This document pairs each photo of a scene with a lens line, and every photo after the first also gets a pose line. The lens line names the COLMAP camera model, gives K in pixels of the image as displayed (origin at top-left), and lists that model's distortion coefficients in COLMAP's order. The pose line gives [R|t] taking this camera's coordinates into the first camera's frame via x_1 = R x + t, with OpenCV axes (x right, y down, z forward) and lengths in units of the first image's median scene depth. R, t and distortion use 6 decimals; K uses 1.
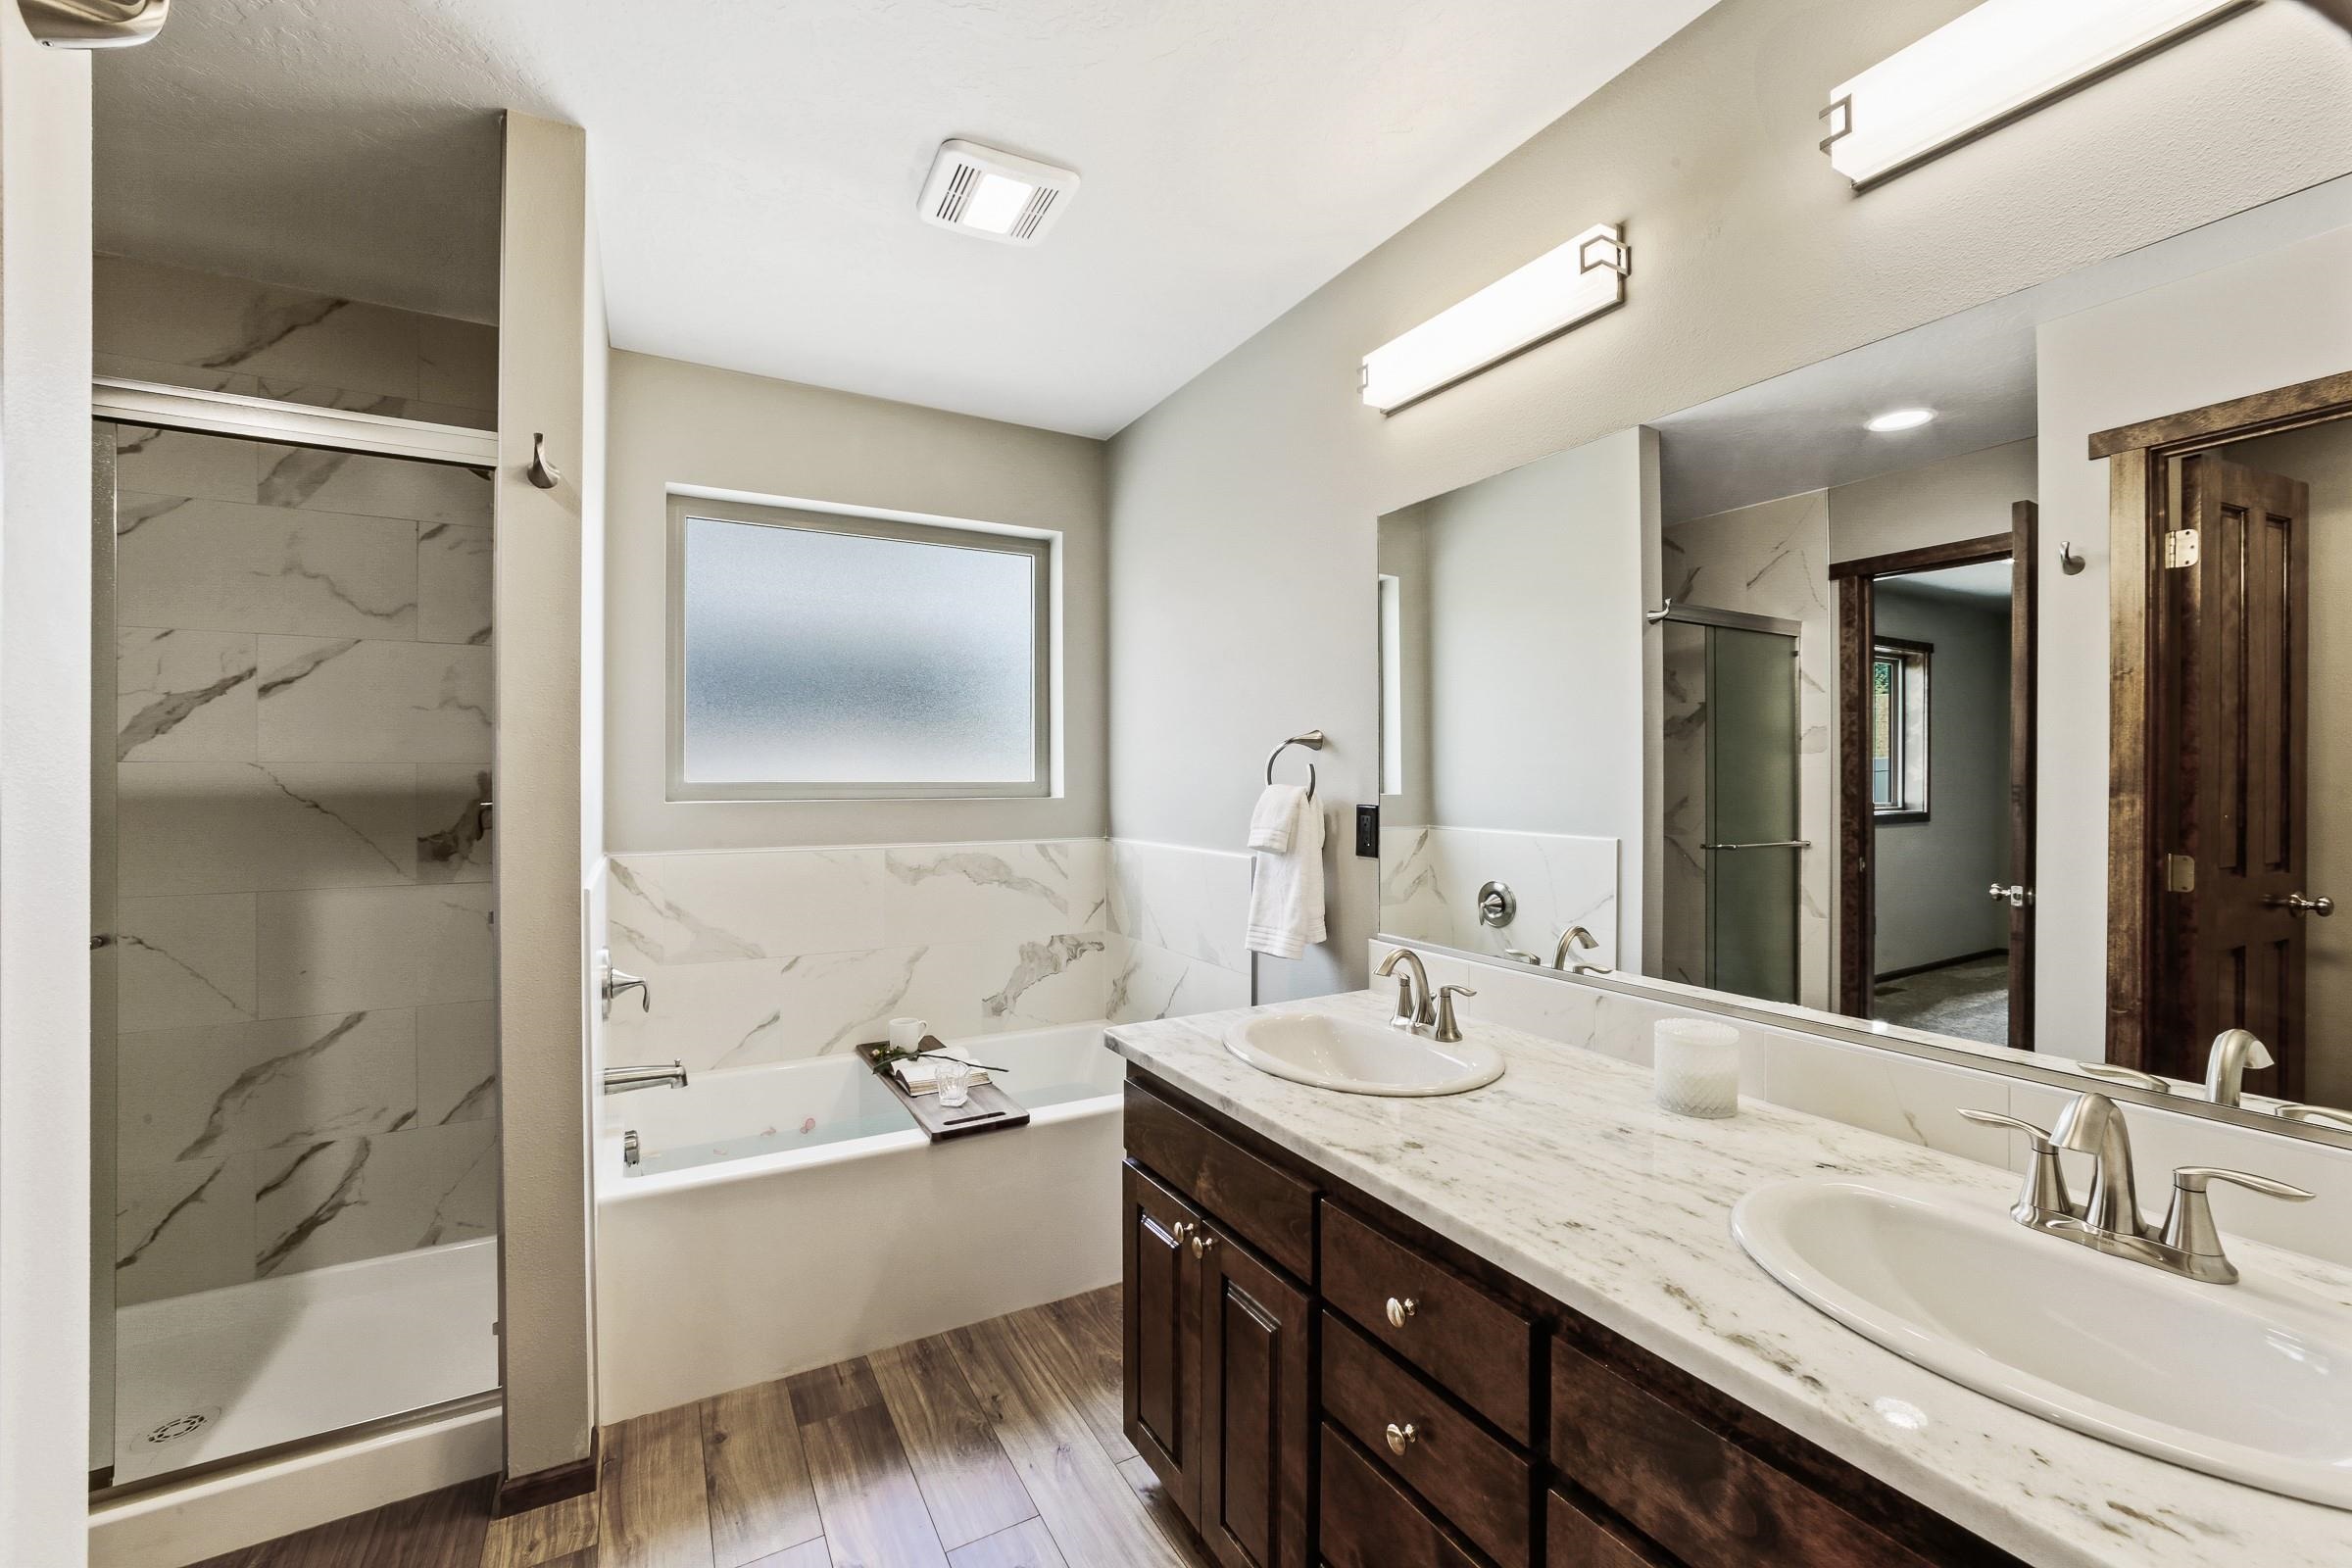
lens RADIAL K [[933.6, 0, 1186.6], [0, 933.6, 784.5], [0, 0, 1]] dist [0.013066, 0.000125]
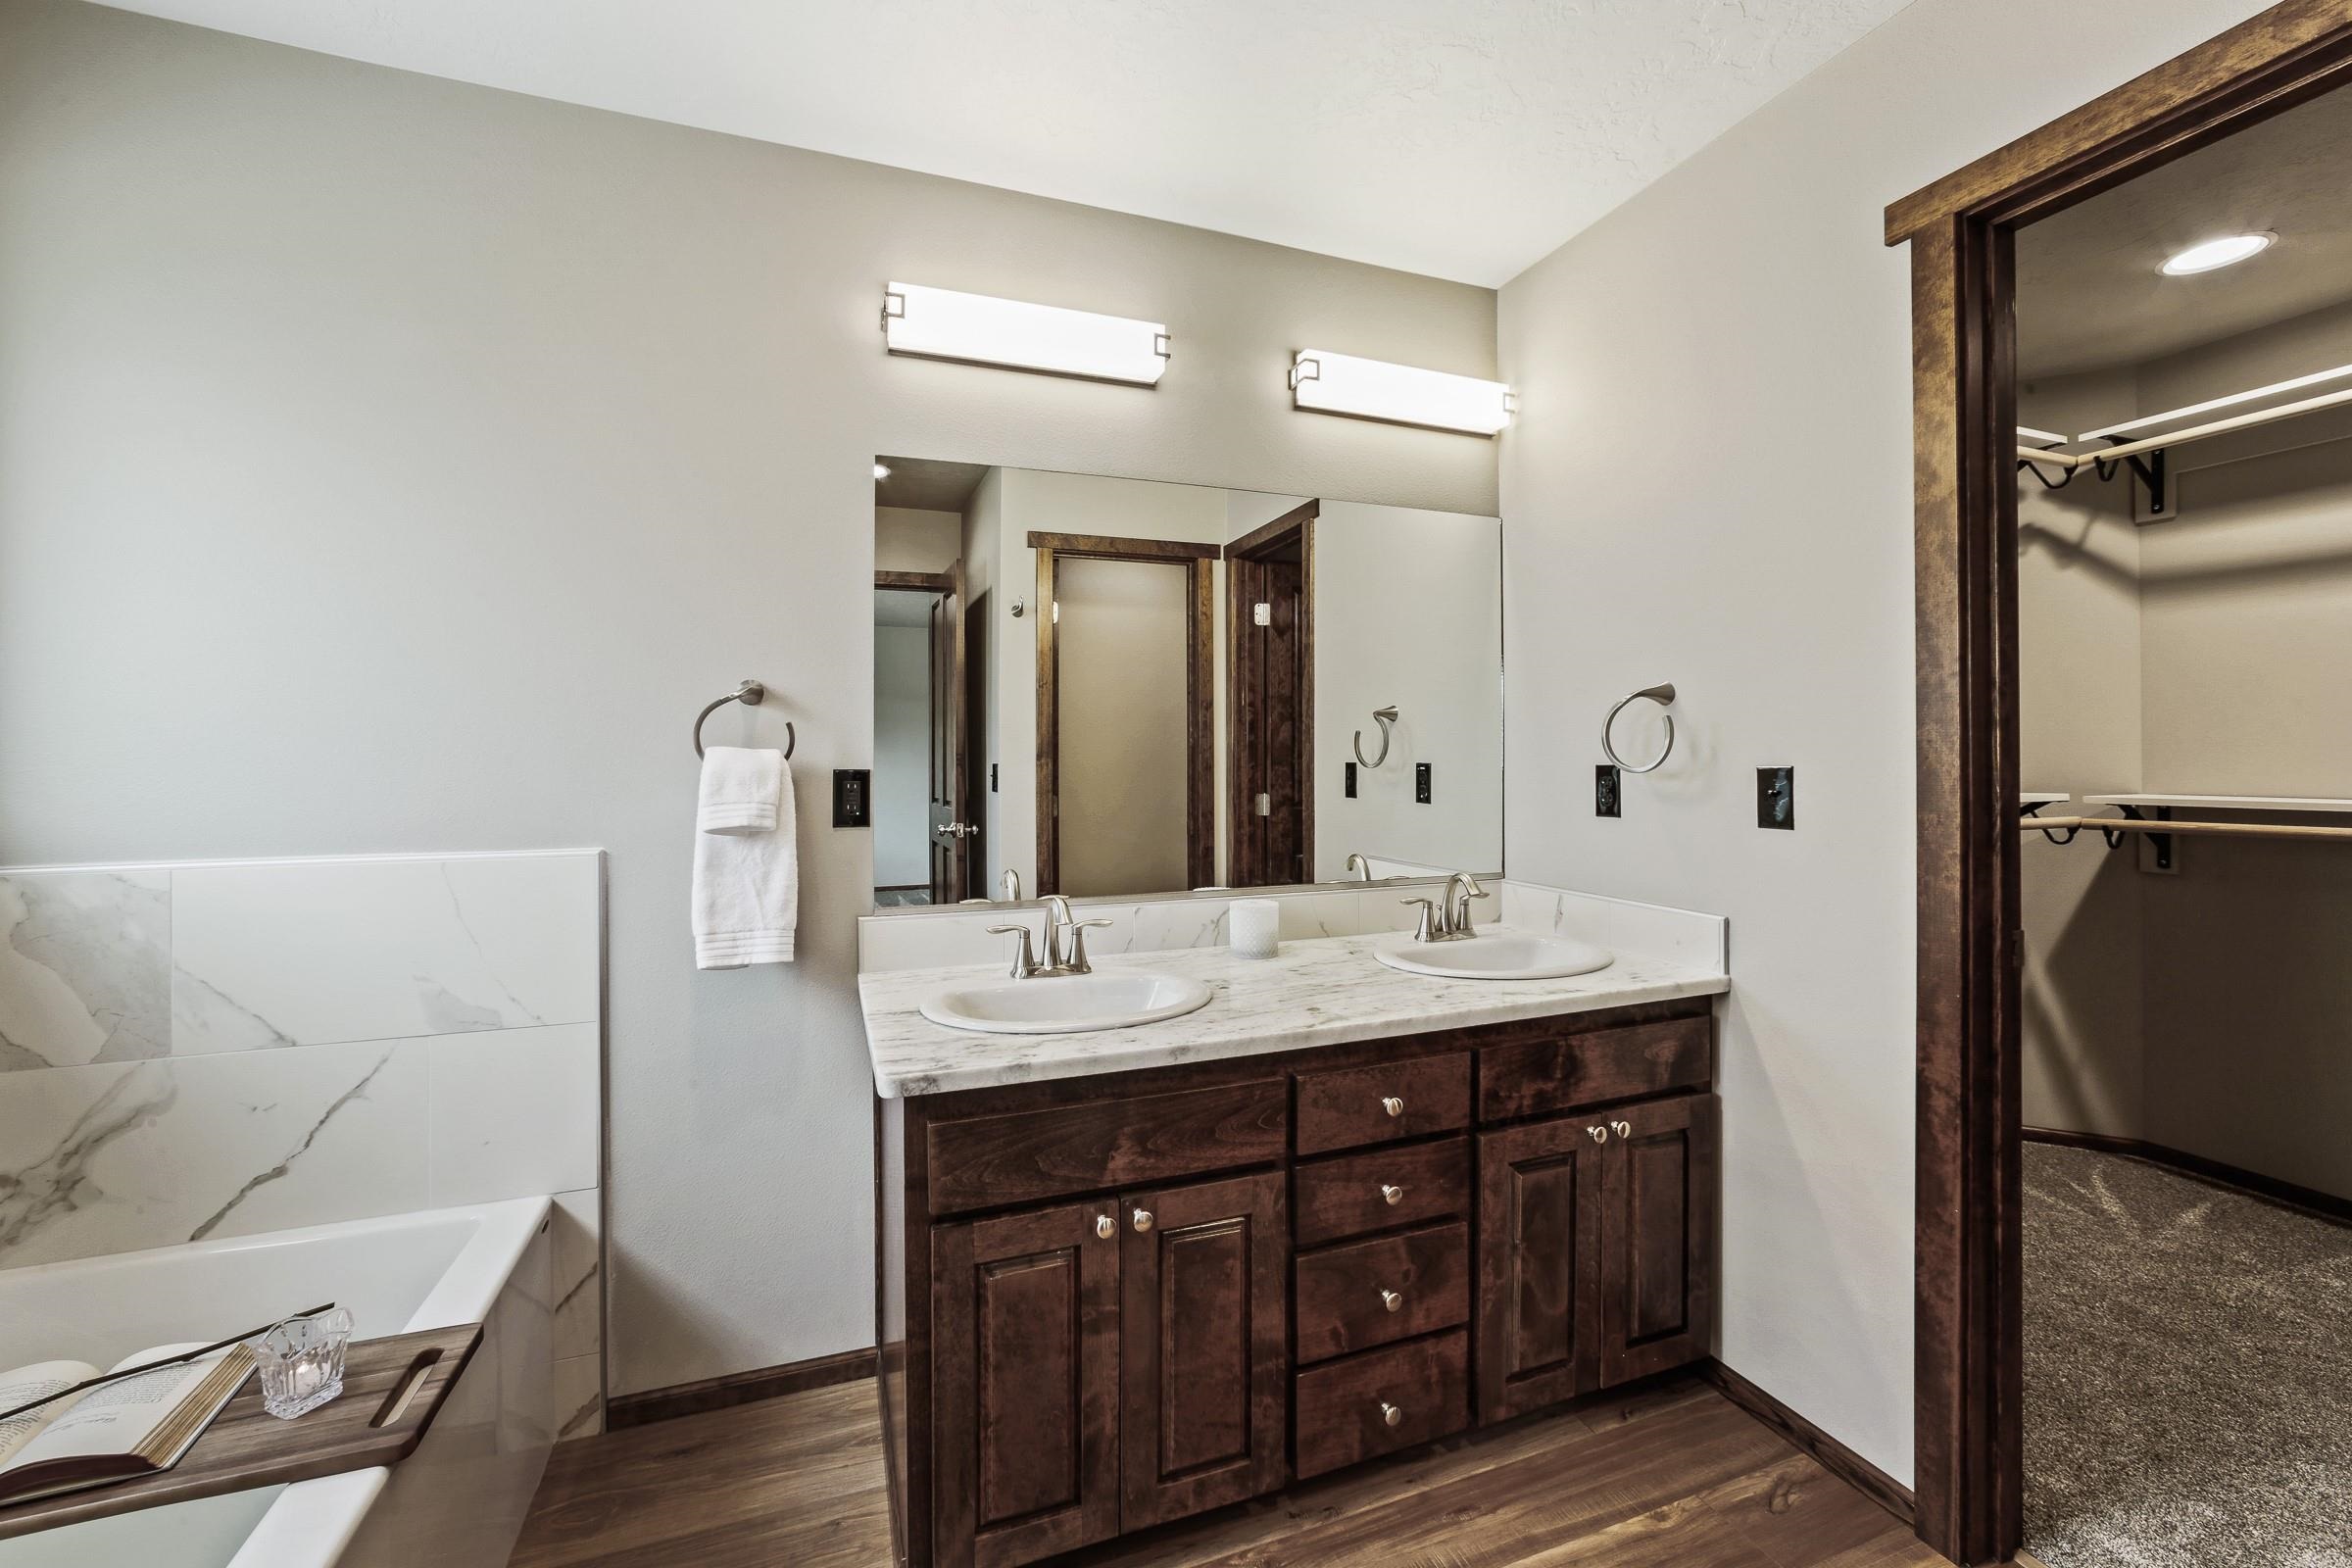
lens RADIAL K [[948.4, 0, 1175.2], [0, 948.4, 764.7], [0, 0, 1]] dist [-0.000129, 0.000492]
pose [[0.181396, -0.006608, 0.983388, -0.999543], [0.008809, 0.999948, 0.005094, 0.025527], [-0.983371, 0.007739, 0.181445, 0.846382]]
